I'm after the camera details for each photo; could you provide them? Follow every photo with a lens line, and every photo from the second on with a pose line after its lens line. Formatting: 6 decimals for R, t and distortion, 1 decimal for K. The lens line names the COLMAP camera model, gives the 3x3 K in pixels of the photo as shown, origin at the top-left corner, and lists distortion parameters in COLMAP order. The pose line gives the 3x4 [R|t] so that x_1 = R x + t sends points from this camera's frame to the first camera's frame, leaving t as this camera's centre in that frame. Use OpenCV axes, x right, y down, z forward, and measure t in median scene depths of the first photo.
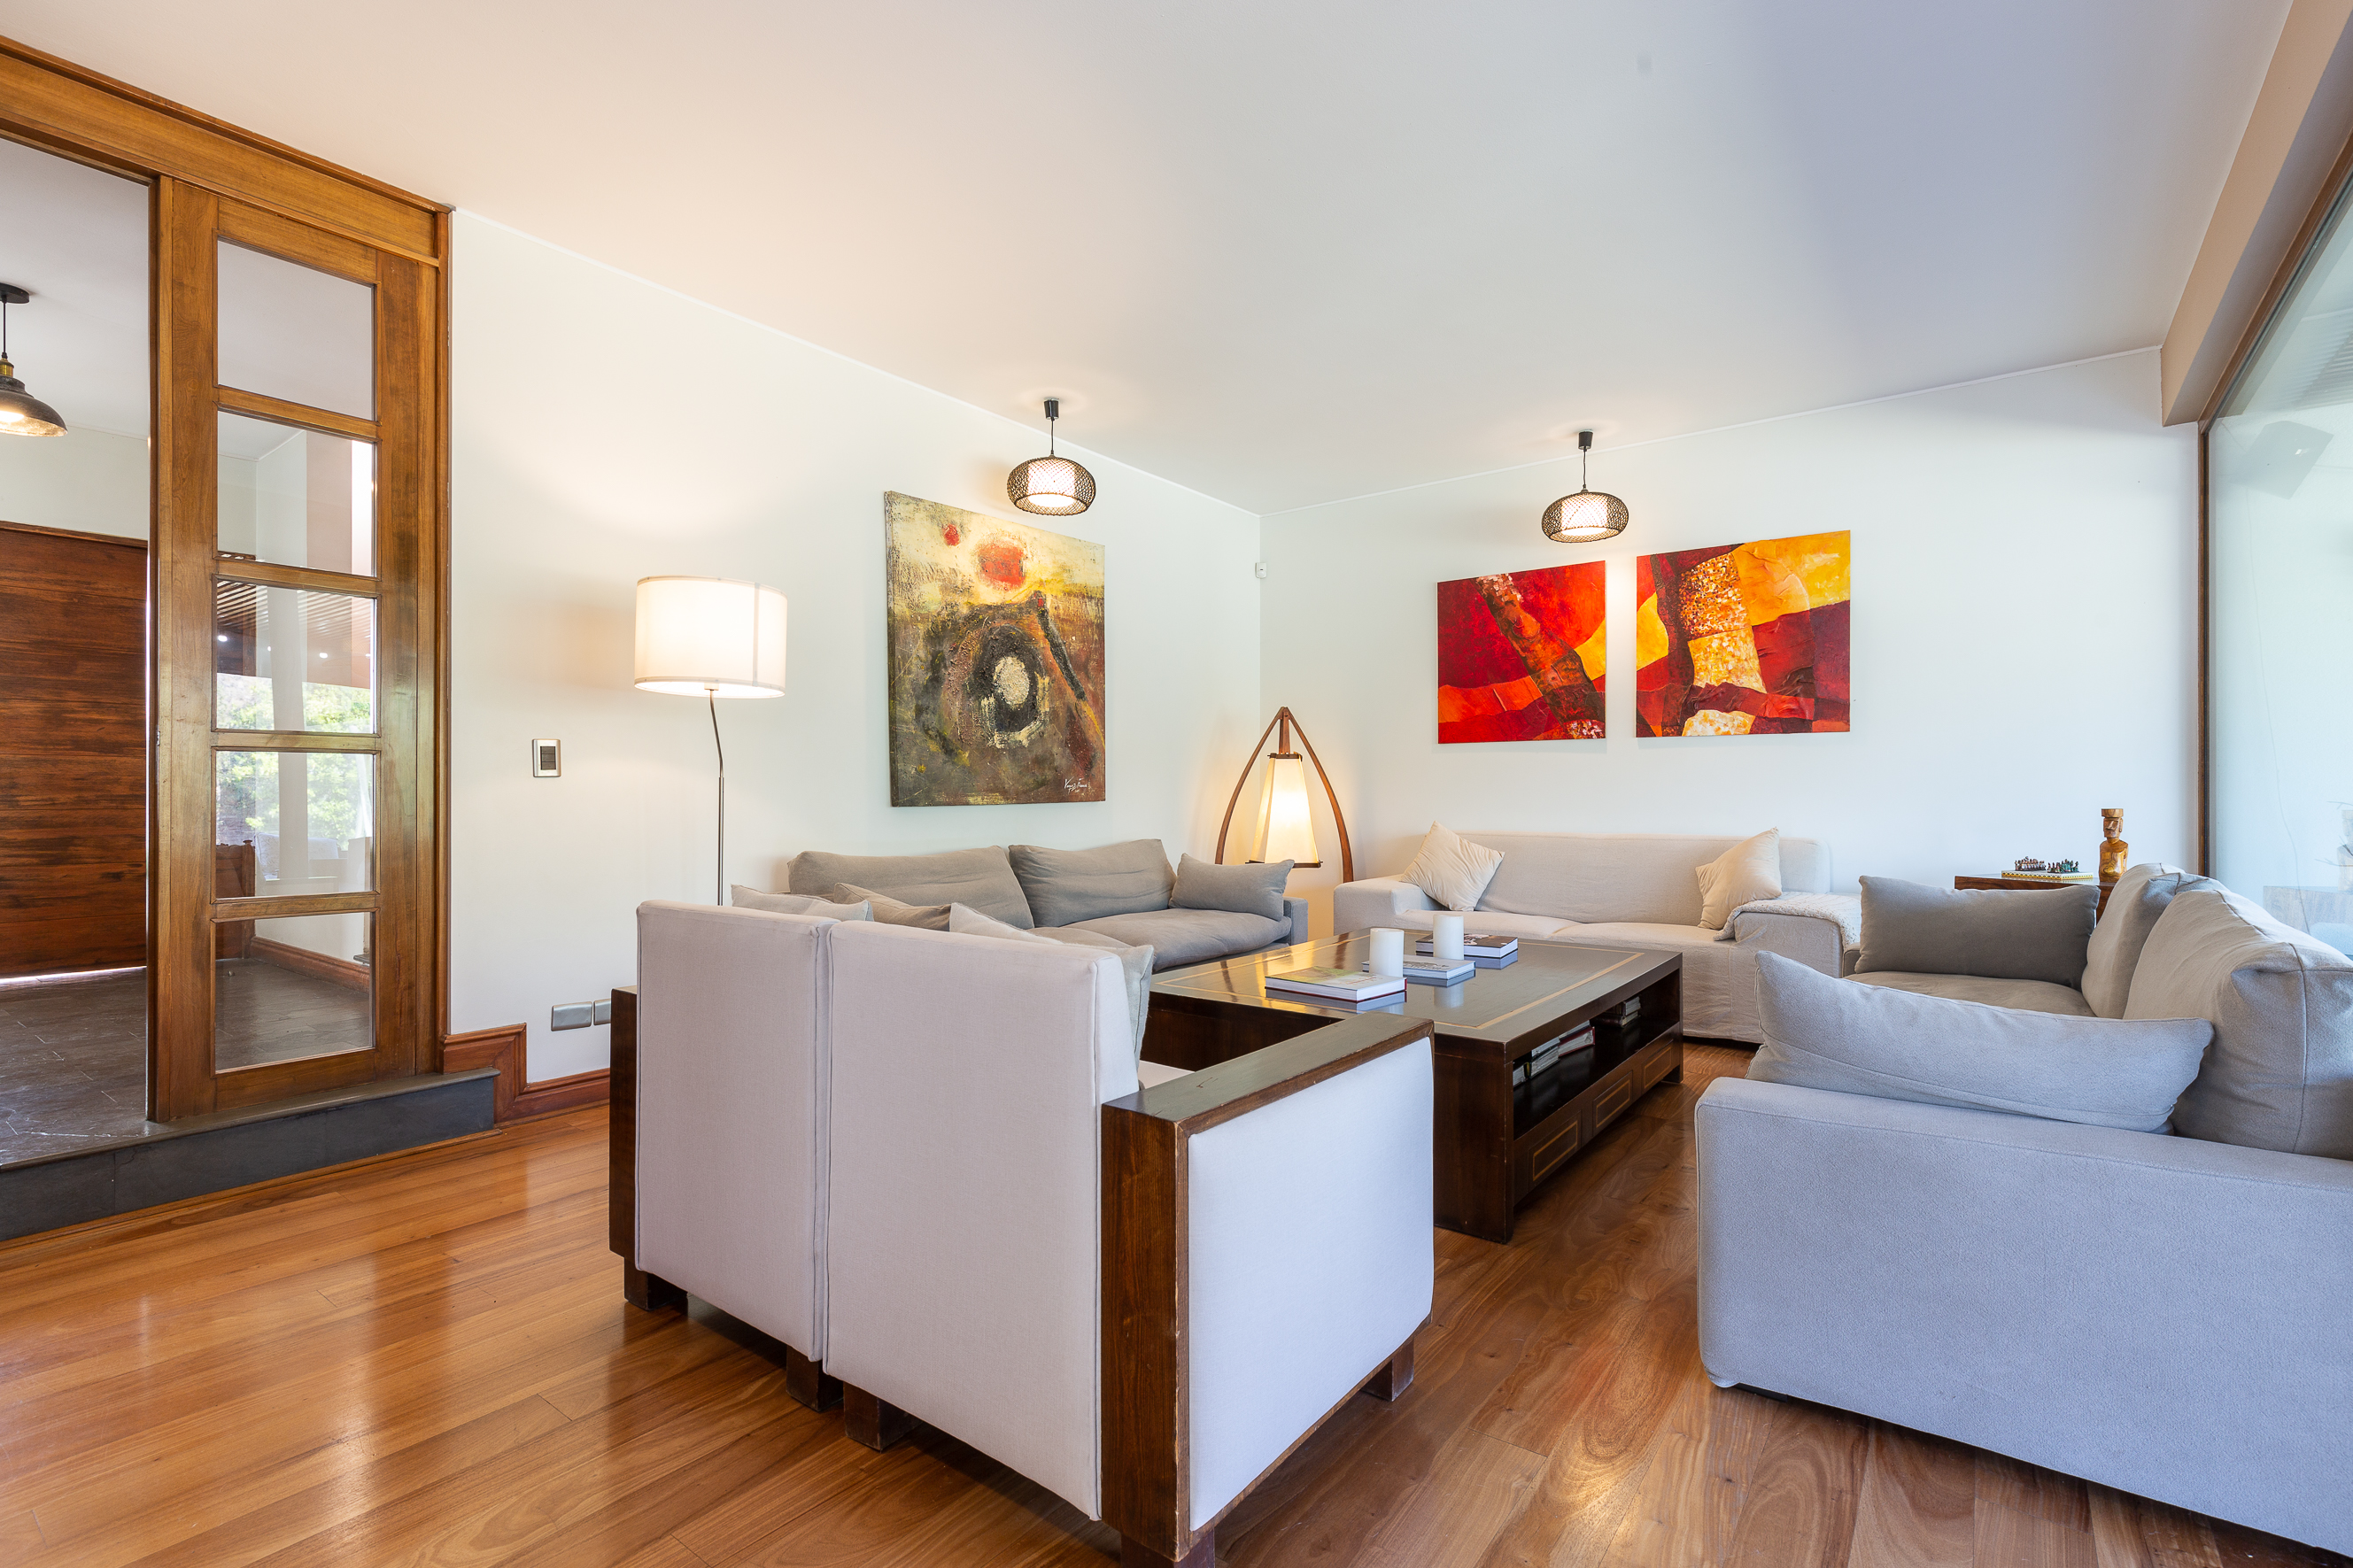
lens RADIAL K [[1075.9, 0, 1169.3], [0, 1075.9, 779.2], [0, 0, 1]] dist [0.015351, -0.004499]
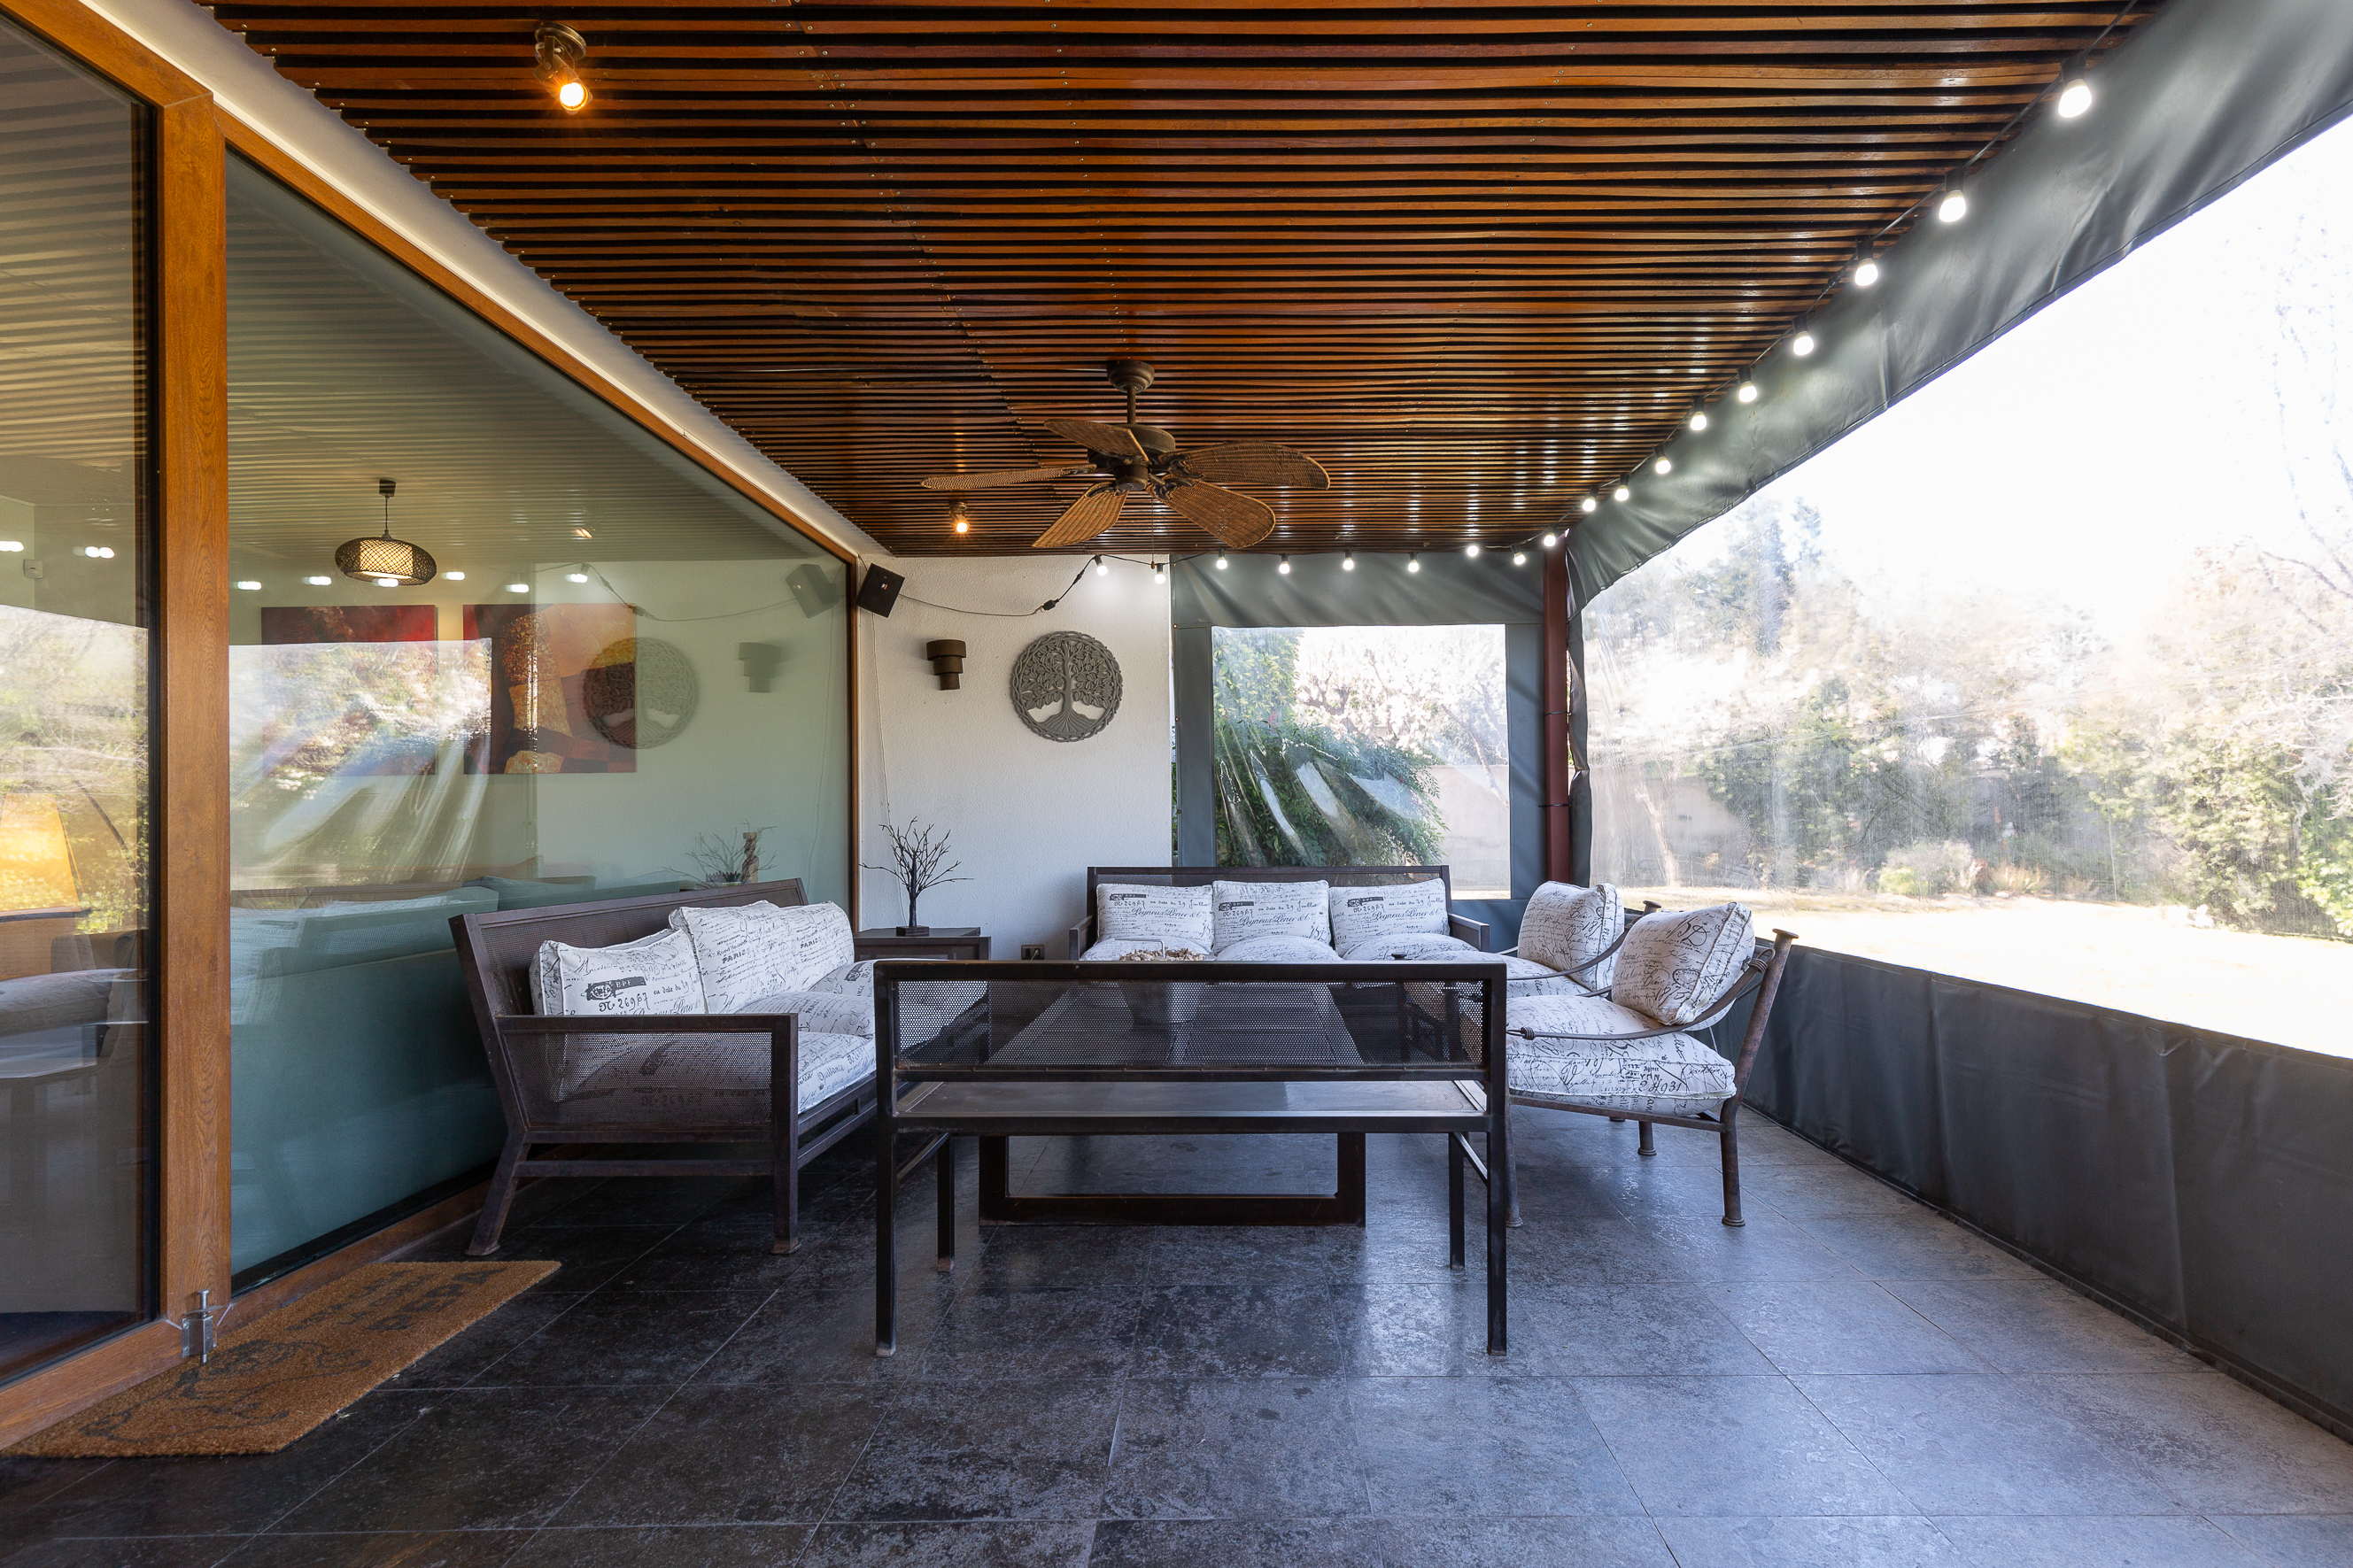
lens RADIAL K [[1075.9, 0, 1271.7], [0, 1075.9, 803.0], [0, 0, 1]] dist [0.015351, -0.004499]
pose [[0.792892, -0.012637, 0.609232, 0.448001], [0.008377, 0.999917, 0.009839, -0.015707], [-0.609305, -0.002698, 0.792931, -0.367508]]
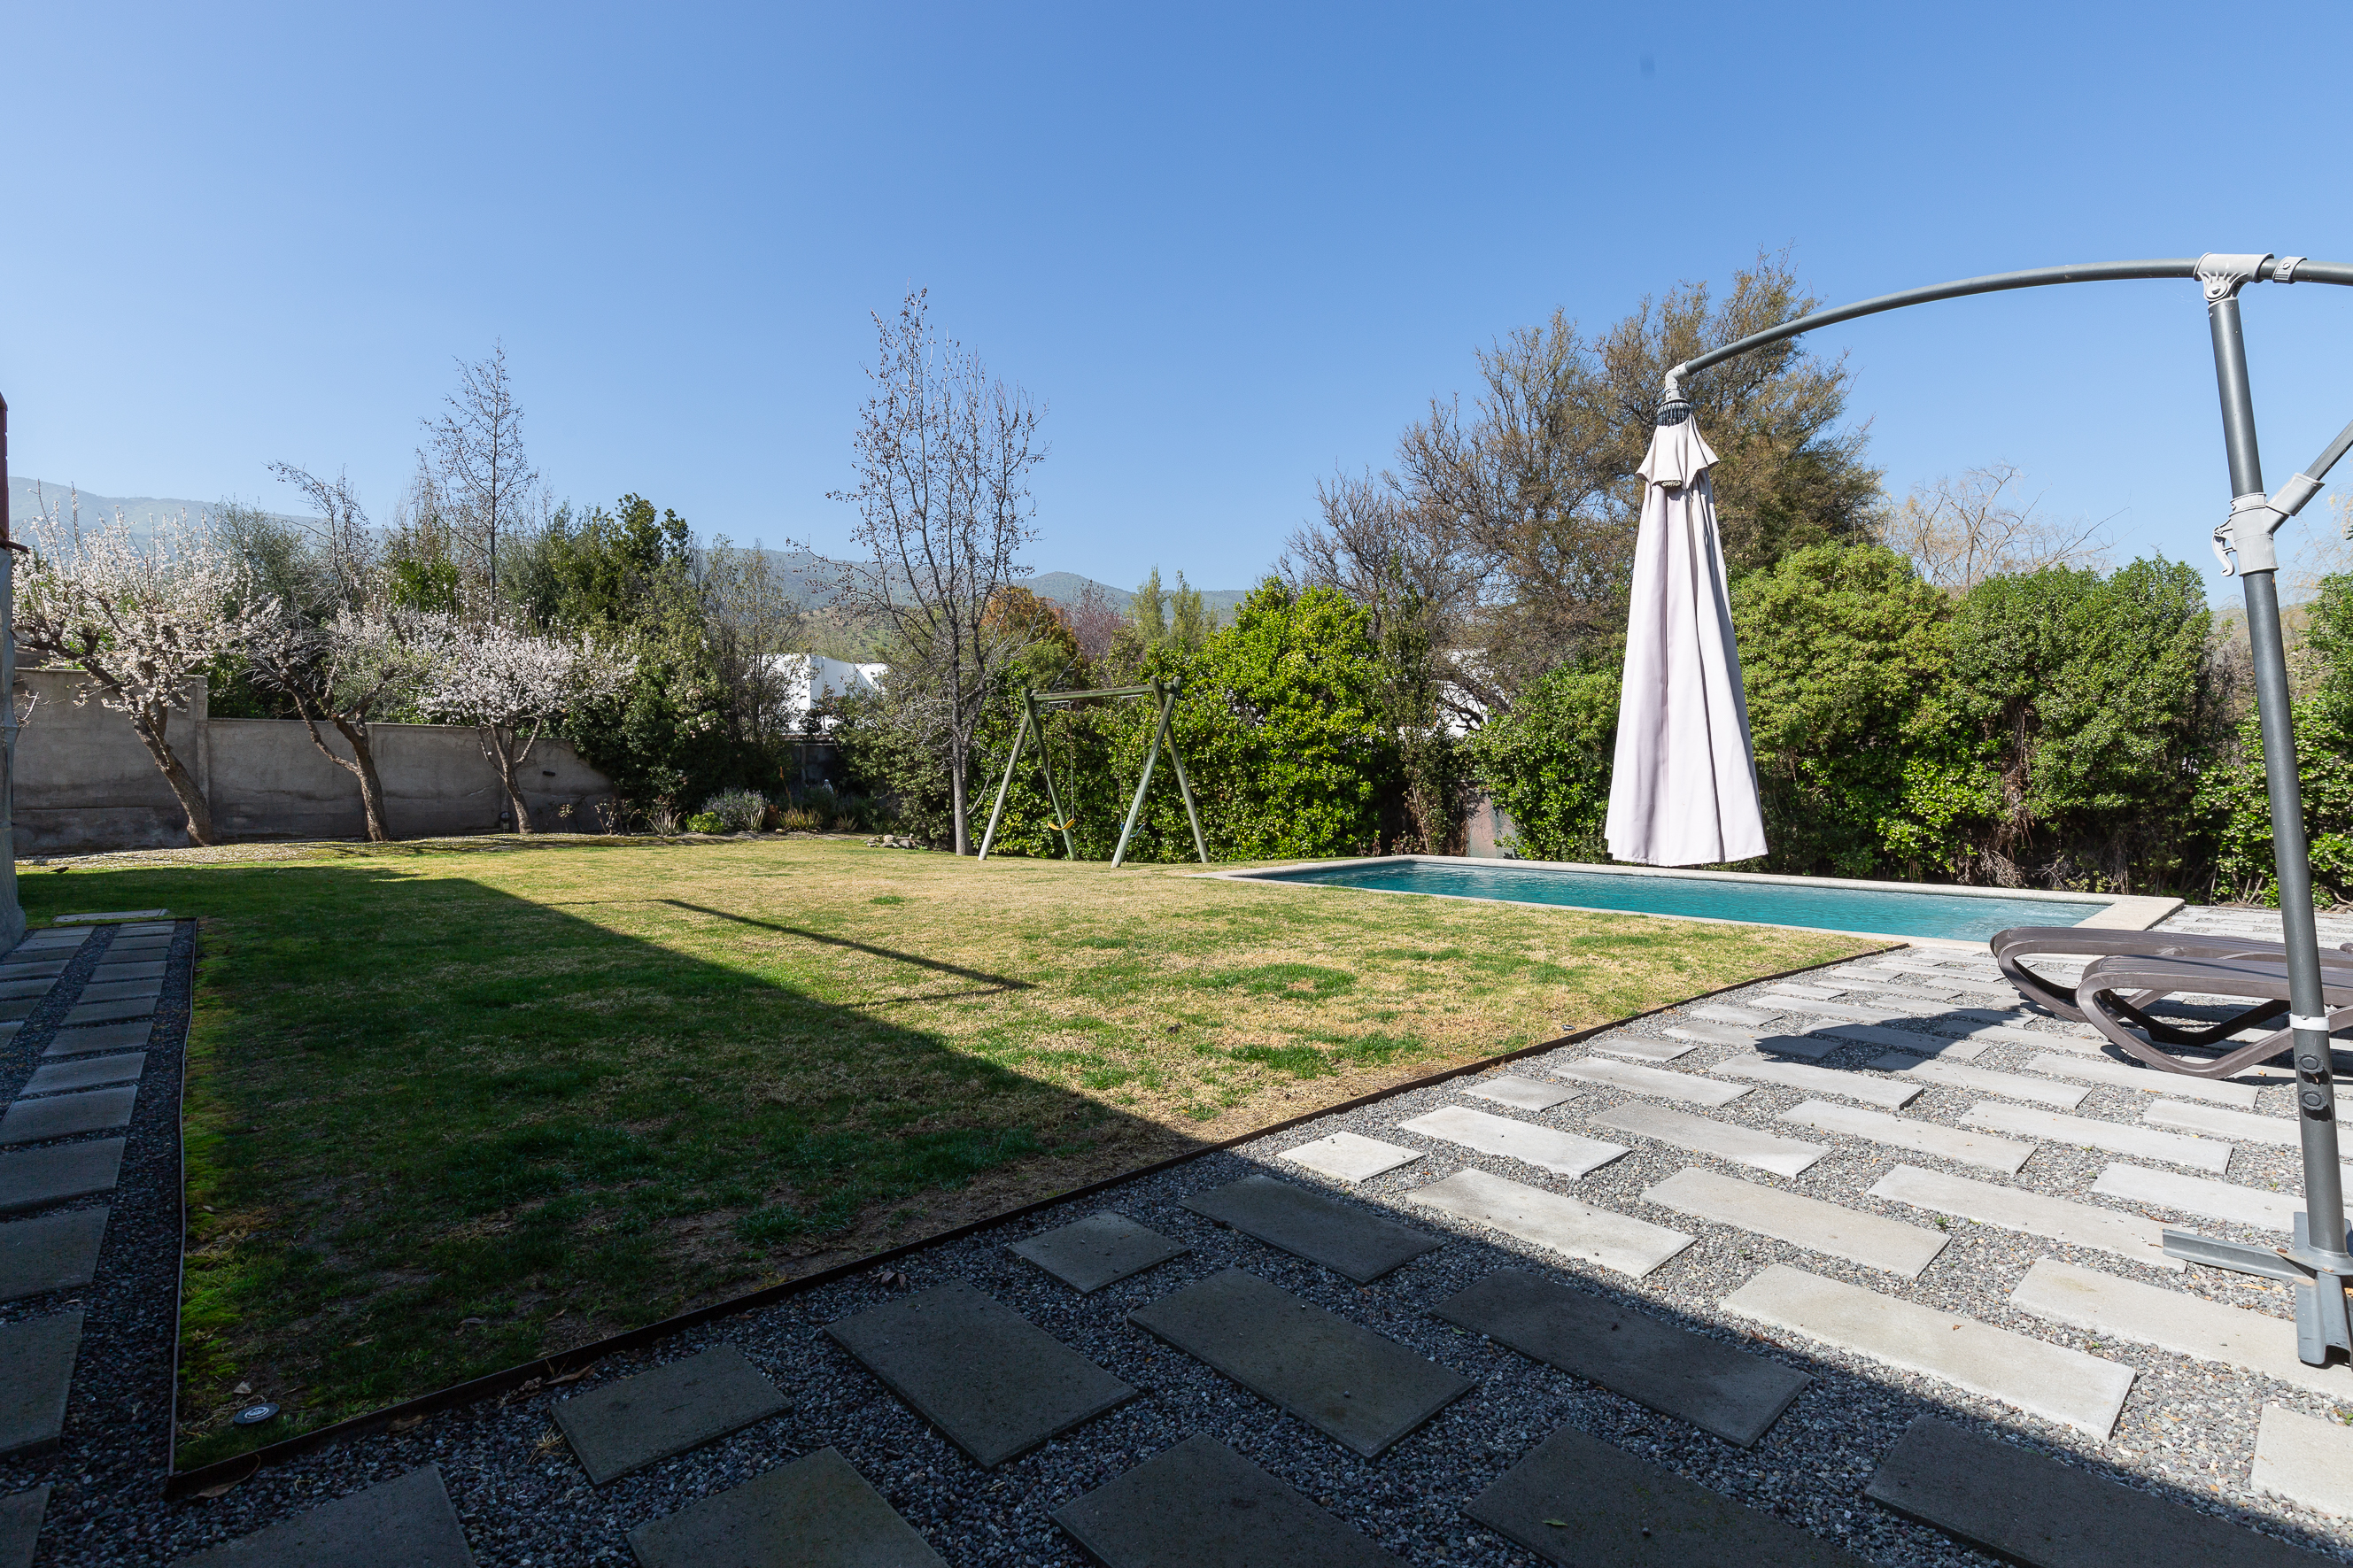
lens RADIAL K [[1075.9, 0, 1190.6], [0, 1075.9, 768.0], [0, 0, 1]] dist [0.015351, -0.004499]
pose [[0.199317, -0.005841, 0.979918, 0.173100], [-0.013038, 0.999878, 0.008612, -0.007873], [-0.979848, -0.014493, 0.199217, -1.587983]]
